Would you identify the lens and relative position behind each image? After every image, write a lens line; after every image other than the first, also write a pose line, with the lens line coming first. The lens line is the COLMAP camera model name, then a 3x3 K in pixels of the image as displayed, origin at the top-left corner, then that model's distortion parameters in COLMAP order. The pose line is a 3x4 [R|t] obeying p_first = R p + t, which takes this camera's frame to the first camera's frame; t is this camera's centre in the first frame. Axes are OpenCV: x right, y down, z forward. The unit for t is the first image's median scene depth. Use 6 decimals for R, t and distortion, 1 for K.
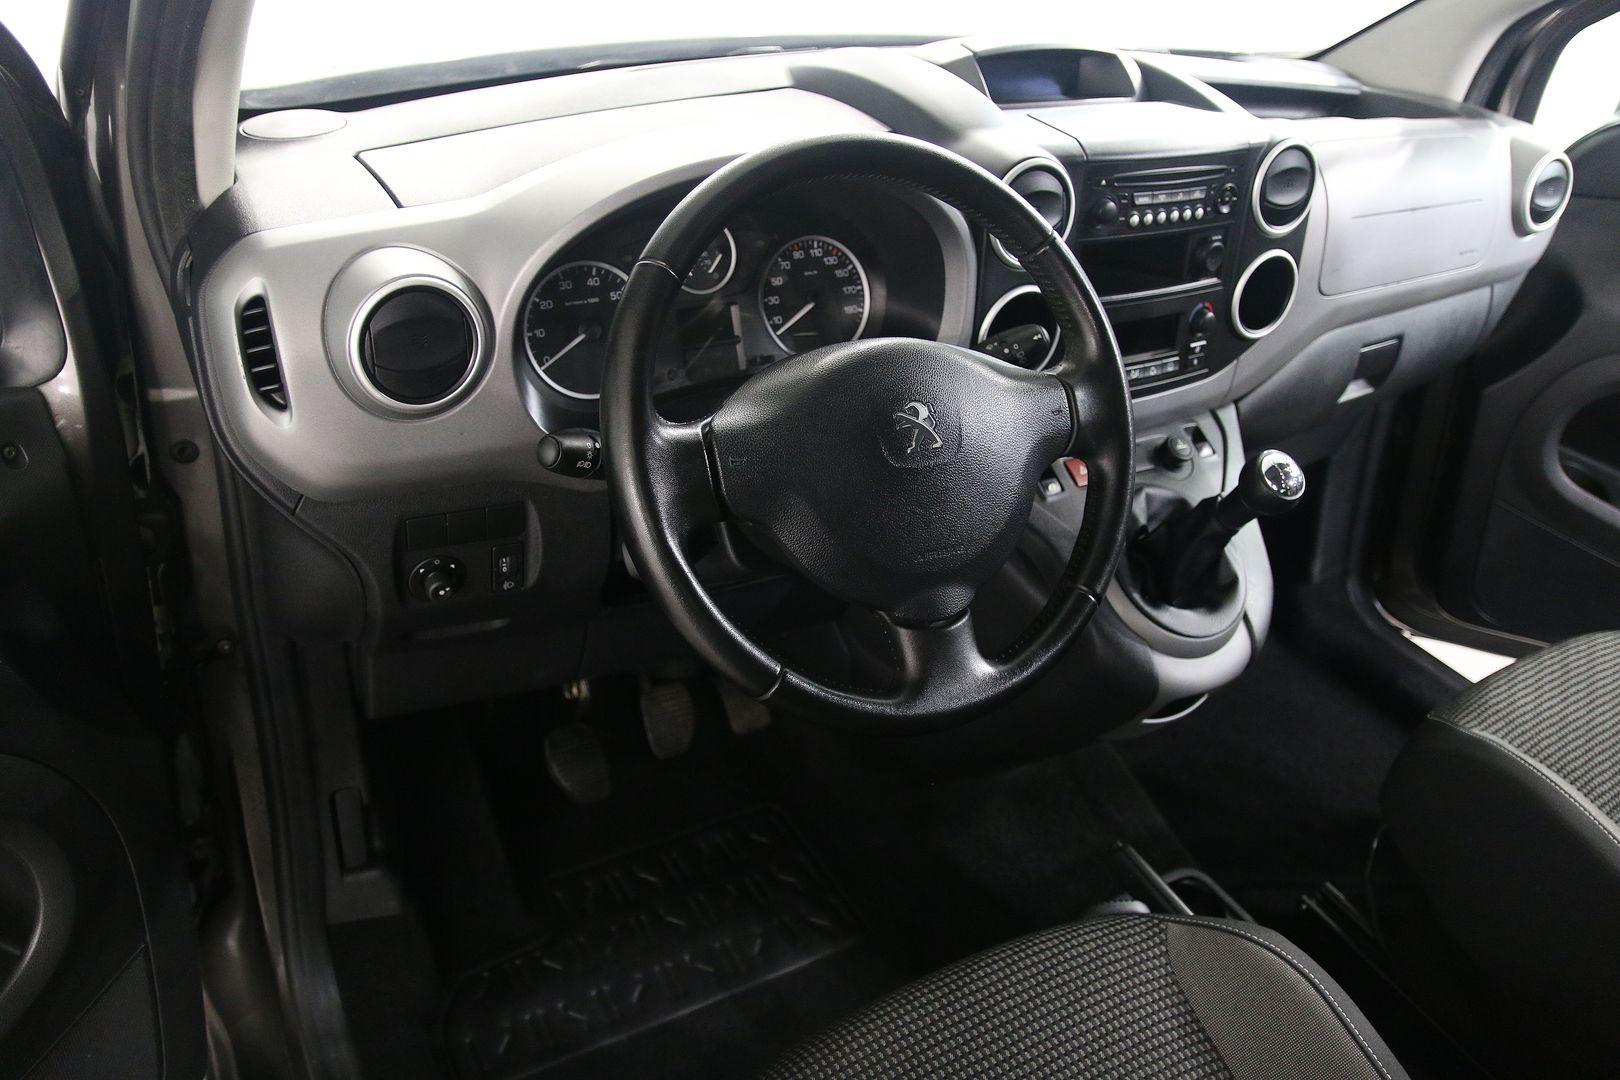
lens RADIAL K [[1271.7, 0, 810.2], [0, 1271.7, 584.2], [0, 0, 1]] dist [-0.091365, 0.004948]
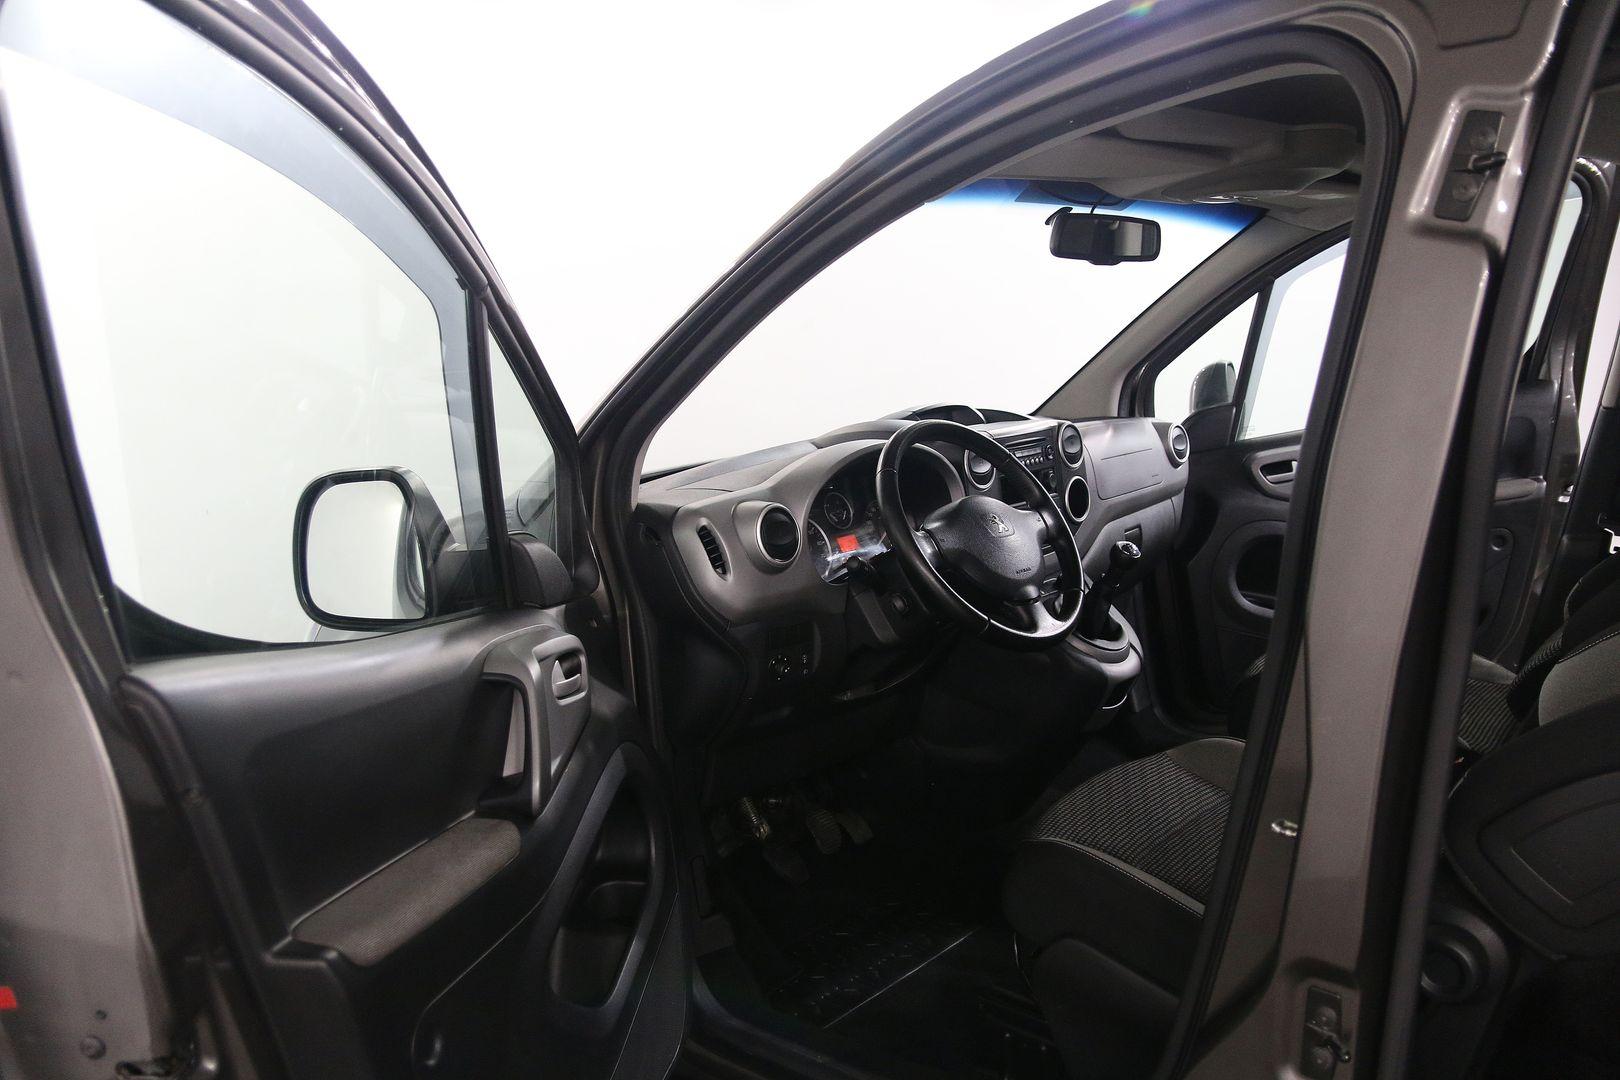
lens RADIAL K [[1271.7, 0, 810.2], [0, 1271.7, 584.2], [0, 0, 1]] dist [-0.091365, 0.004948]
pose [[0.941258, -0.202510, 0.270229, -0.631390], [0.293364, 0.886703, -0.357344, 0.502437], [-0.167247, 0.415628, 0.894026, -0.693371]]
